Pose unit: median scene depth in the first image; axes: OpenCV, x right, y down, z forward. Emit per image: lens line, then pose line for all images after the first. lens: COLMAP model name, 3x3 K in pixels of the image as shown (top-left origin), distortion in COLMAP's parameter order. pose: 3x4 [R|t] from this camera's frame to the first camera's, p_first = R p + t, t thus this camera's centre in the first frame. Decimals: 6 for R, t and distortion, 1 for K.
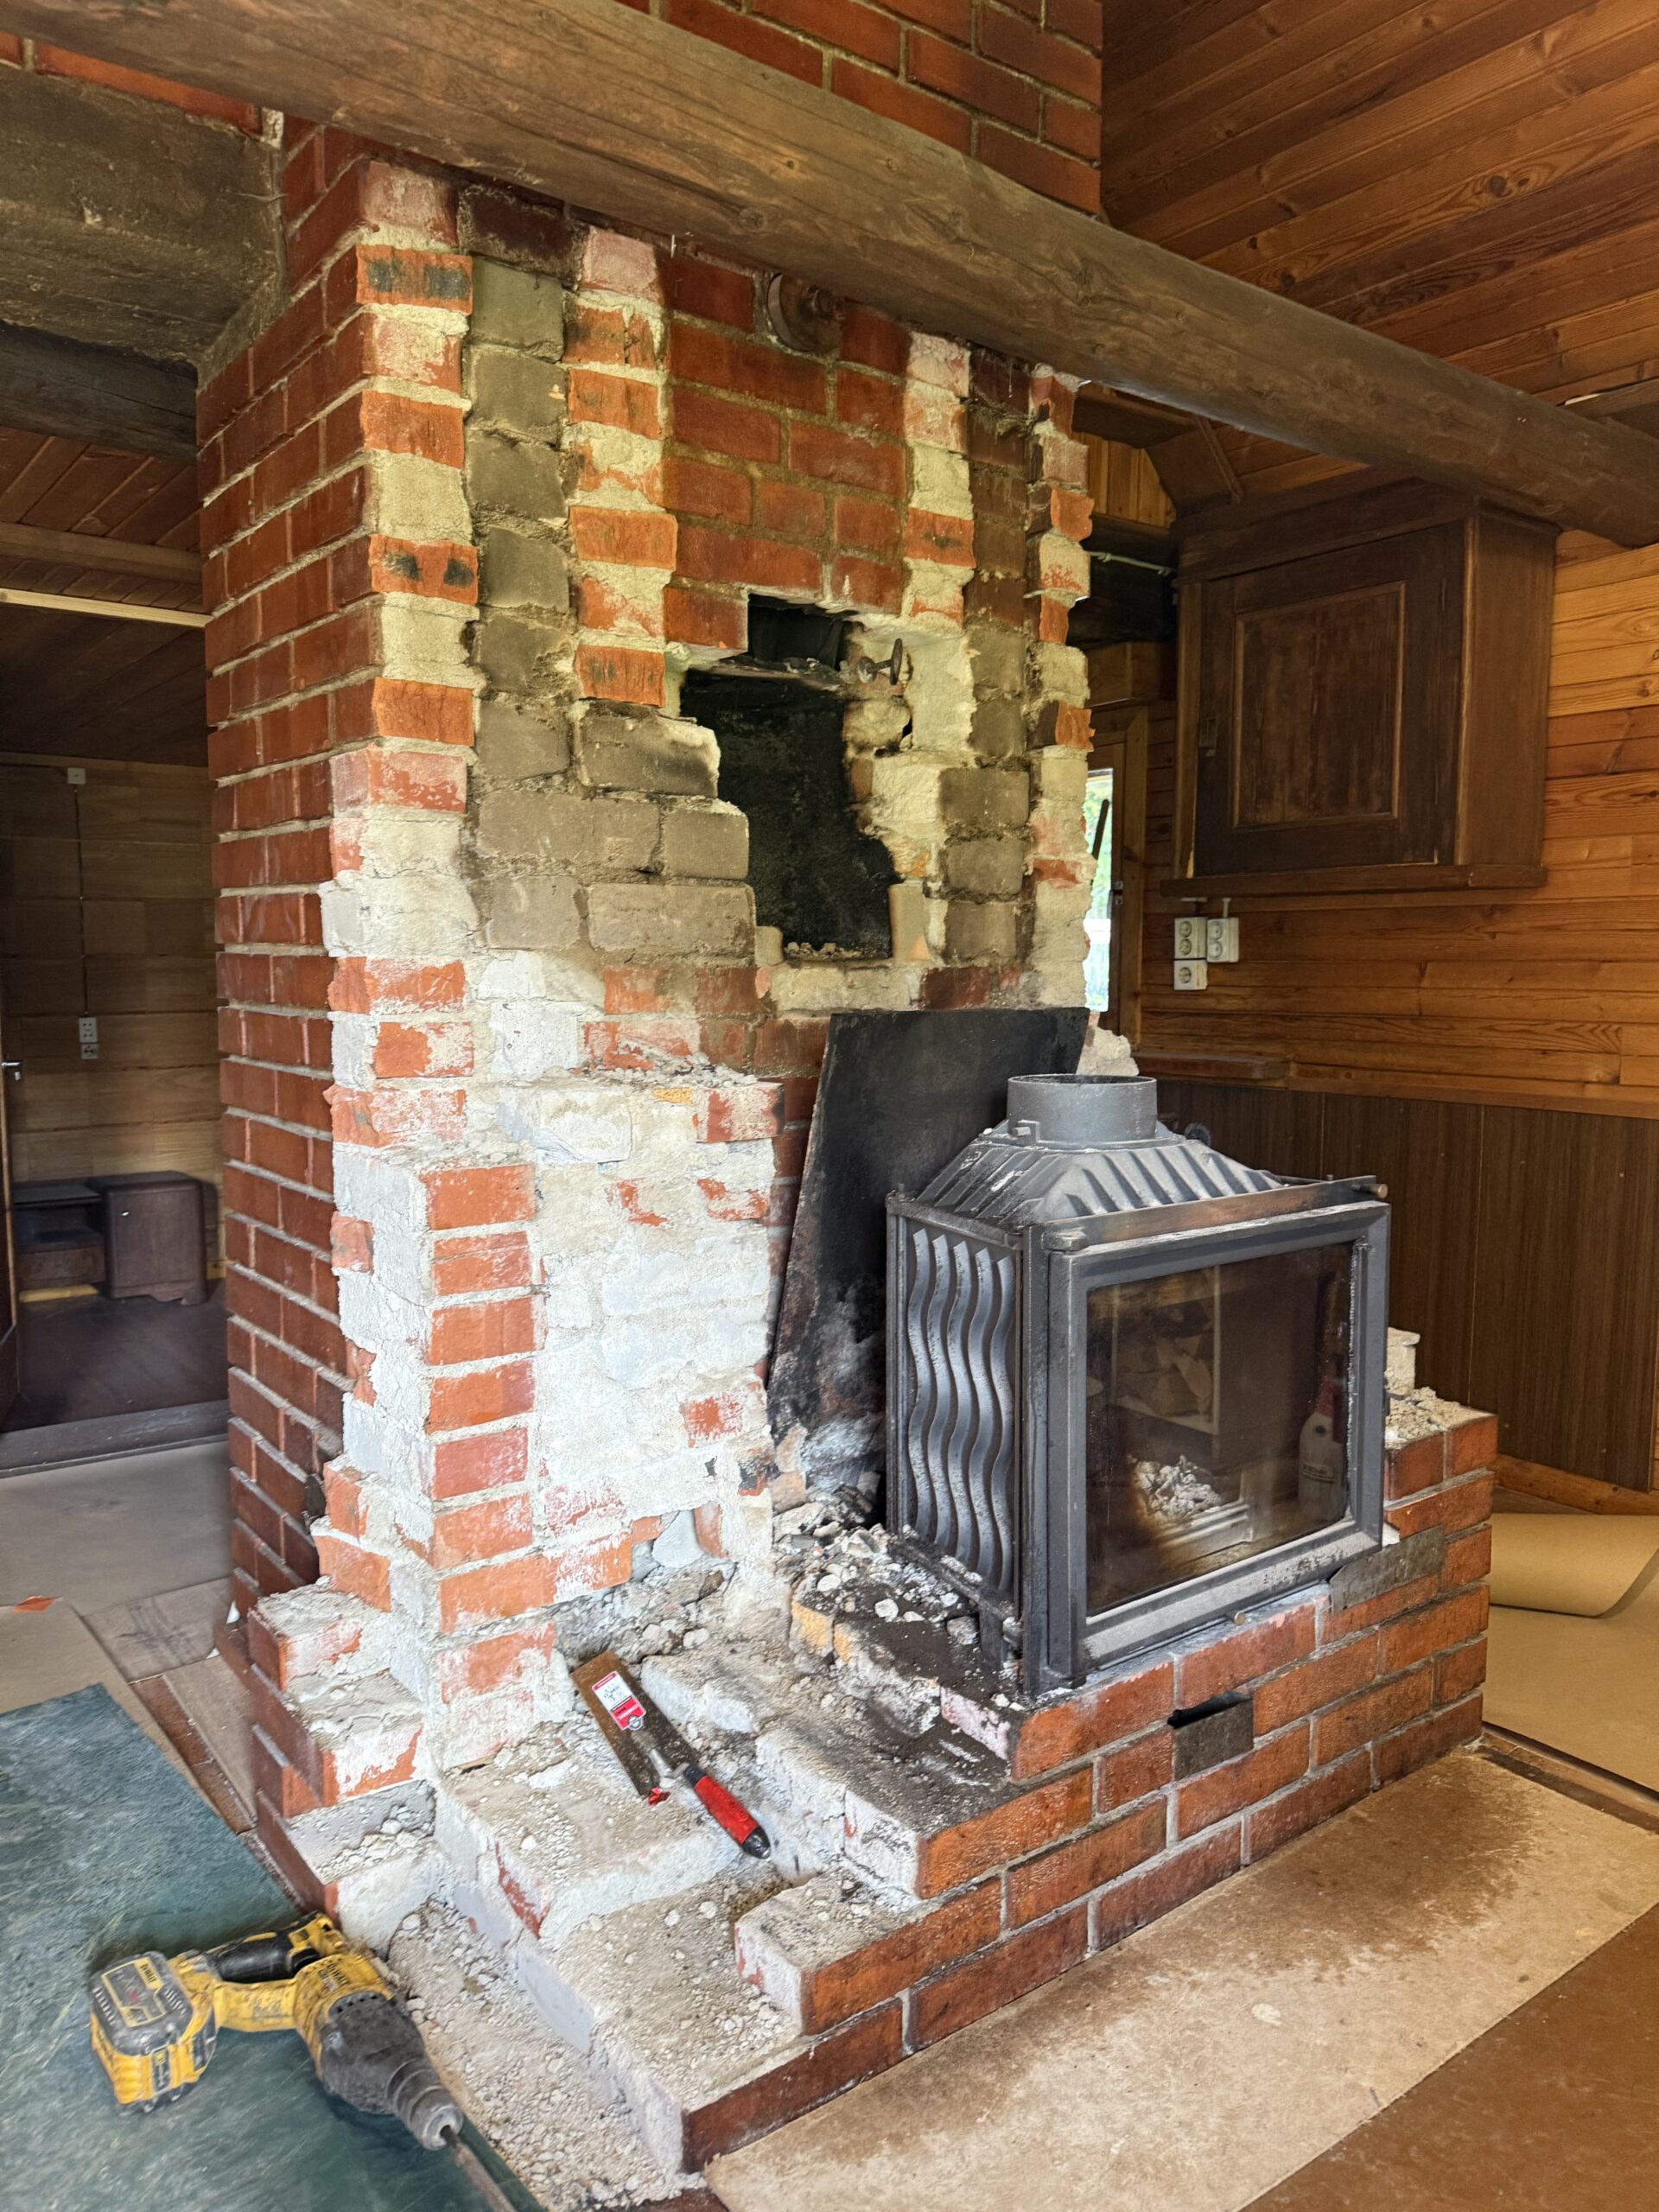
lens RADIAL K [[1576.3, 0, 829.5], [0, 1576.3, 1106.0], [0, 0, 1]] dist [0.000132, 0.001894]
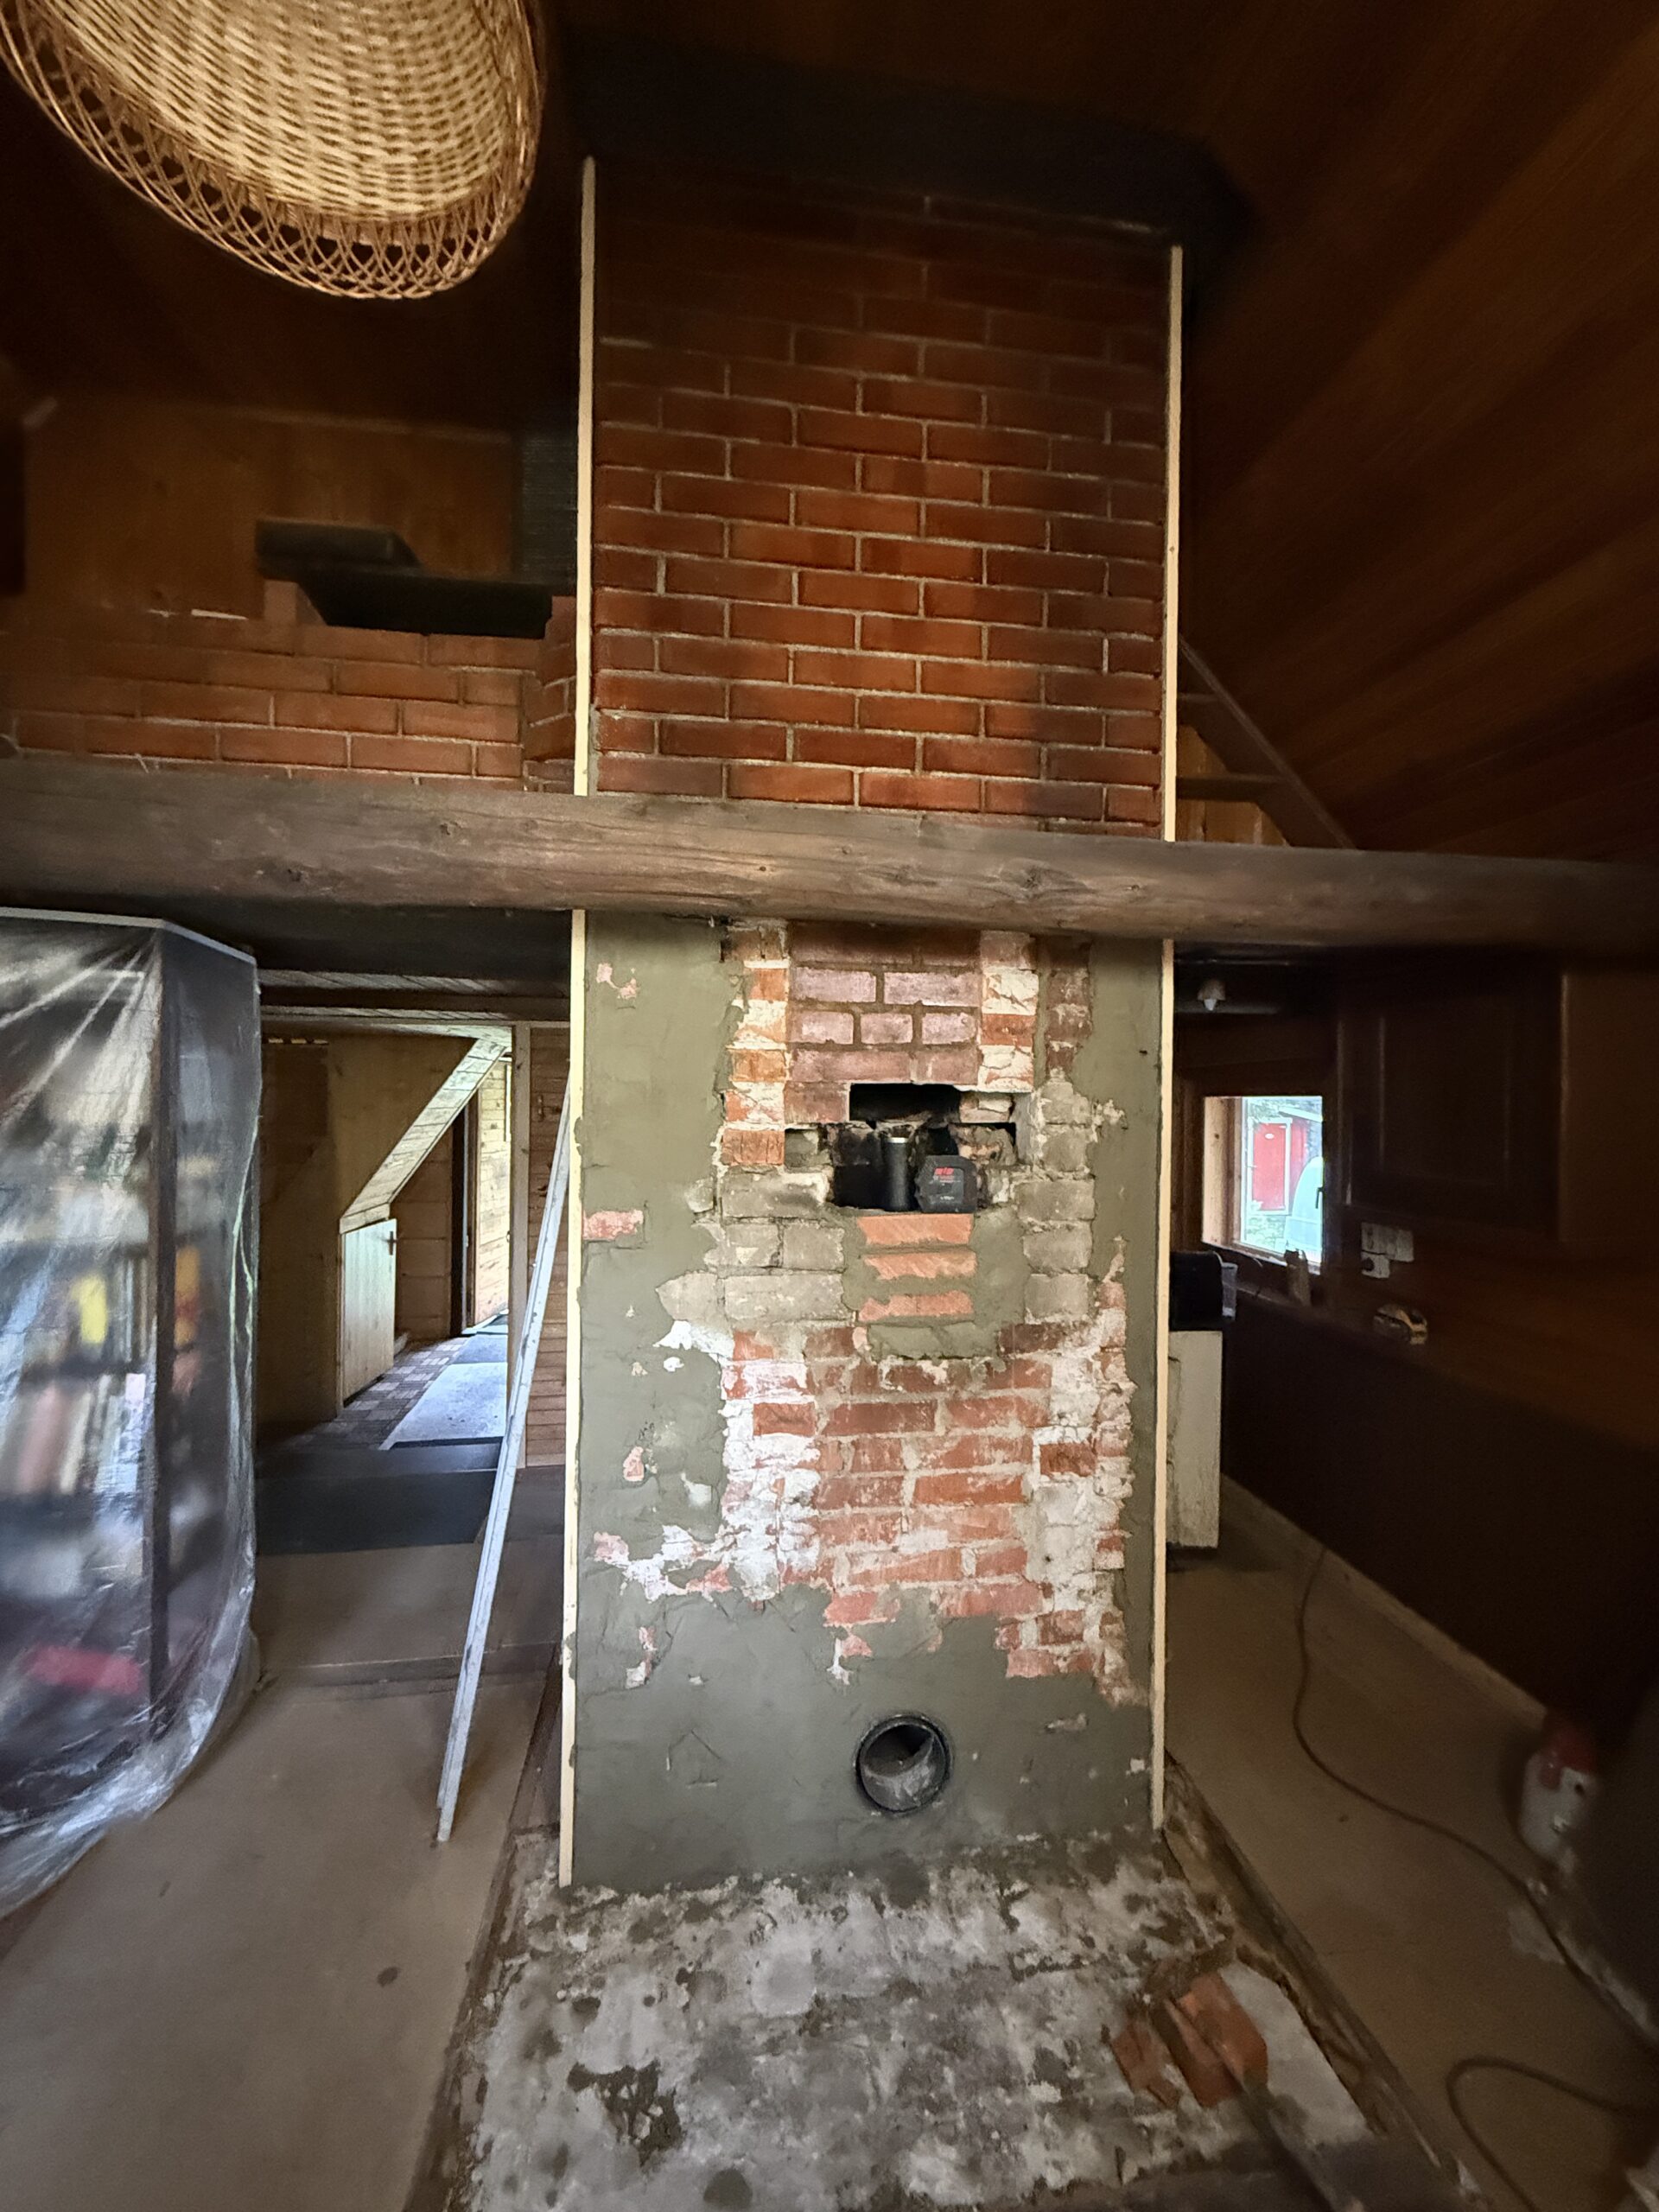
lens RADIAL K [[892.0, 0, 804.2], [0, 892.0, 1102.4], [0, 0, 1]] dist [0.001234, 0.000354]
pose [[0.871071, 0.012024, -0.491010, 0.311006], [-0.062978, 0.994182, -0.087381, -0.213402], [0.487103, 0.107038, 0.866760, 0.210897]]
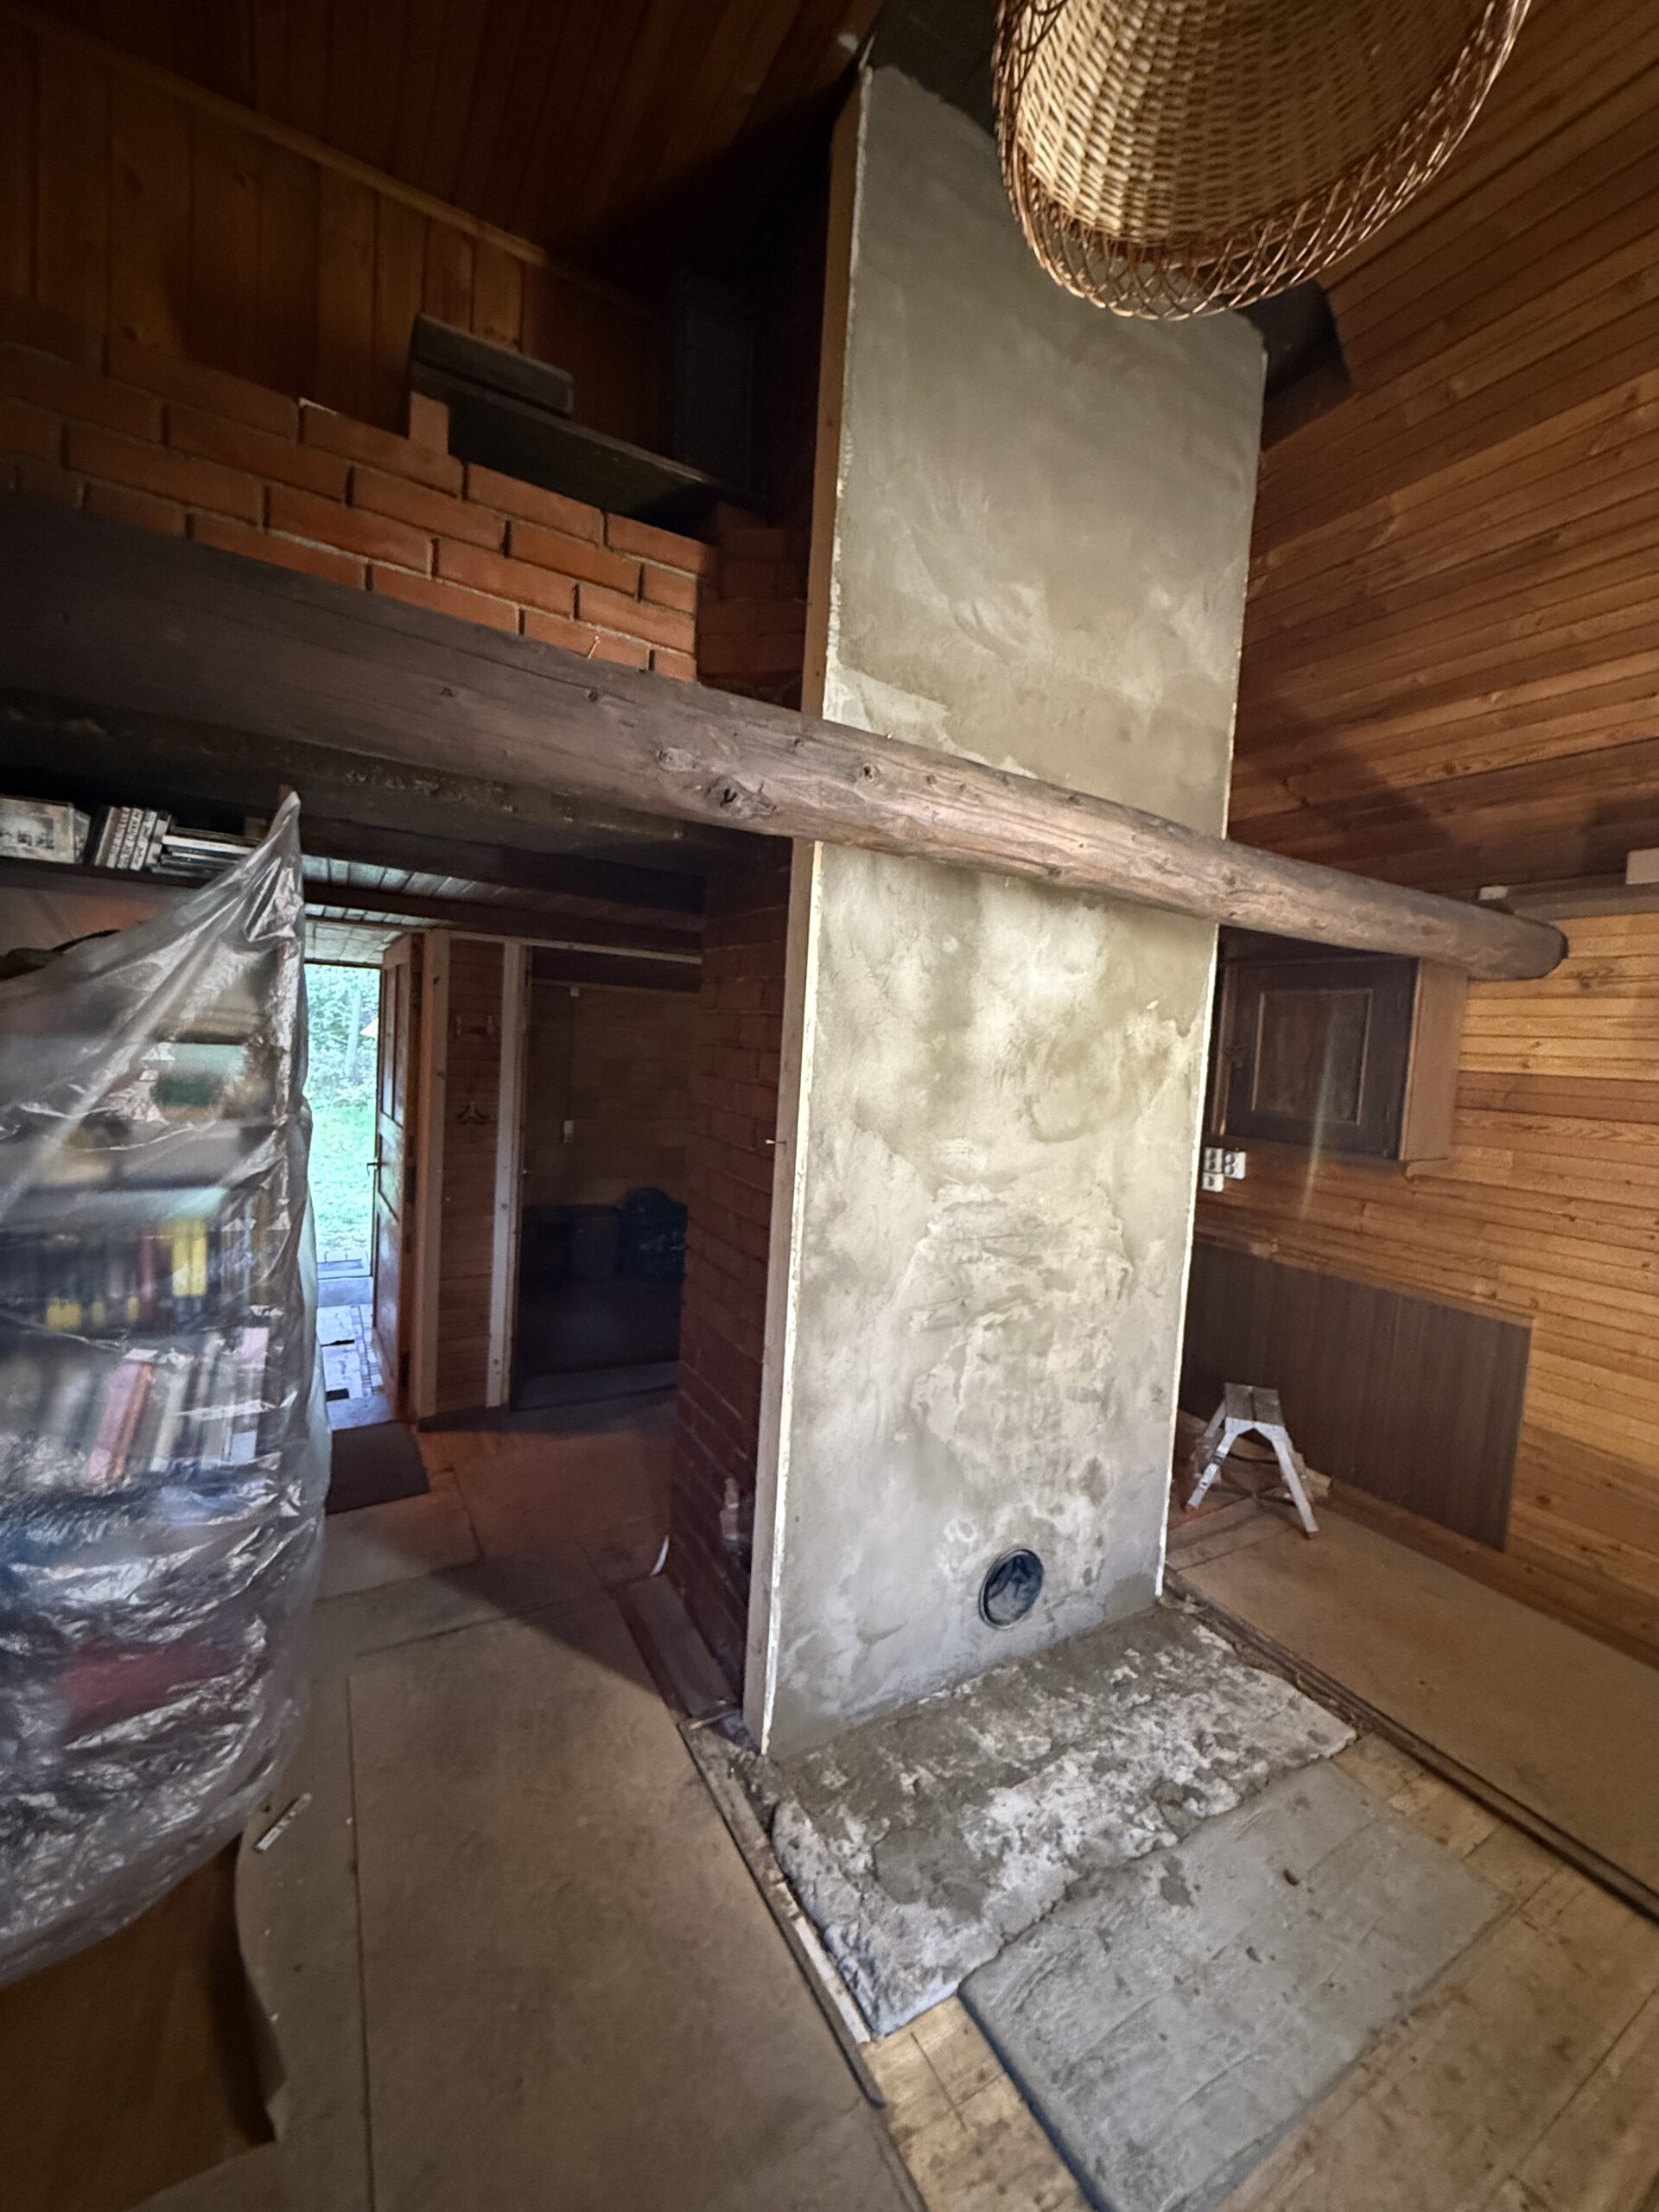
lens RADIAL K [[890.6, 0, 837.3], [0, 890.6, 1102.2], [0, 0, 1]] dist [0.000831, 0.000246]
pose [[0.991032, 0.068620, -0.114658, -0.115998], [-0.073266, 0.996633, -0.036801, -0.180540], [0.111747, 0.044872, 0.992723, -0.007636]]
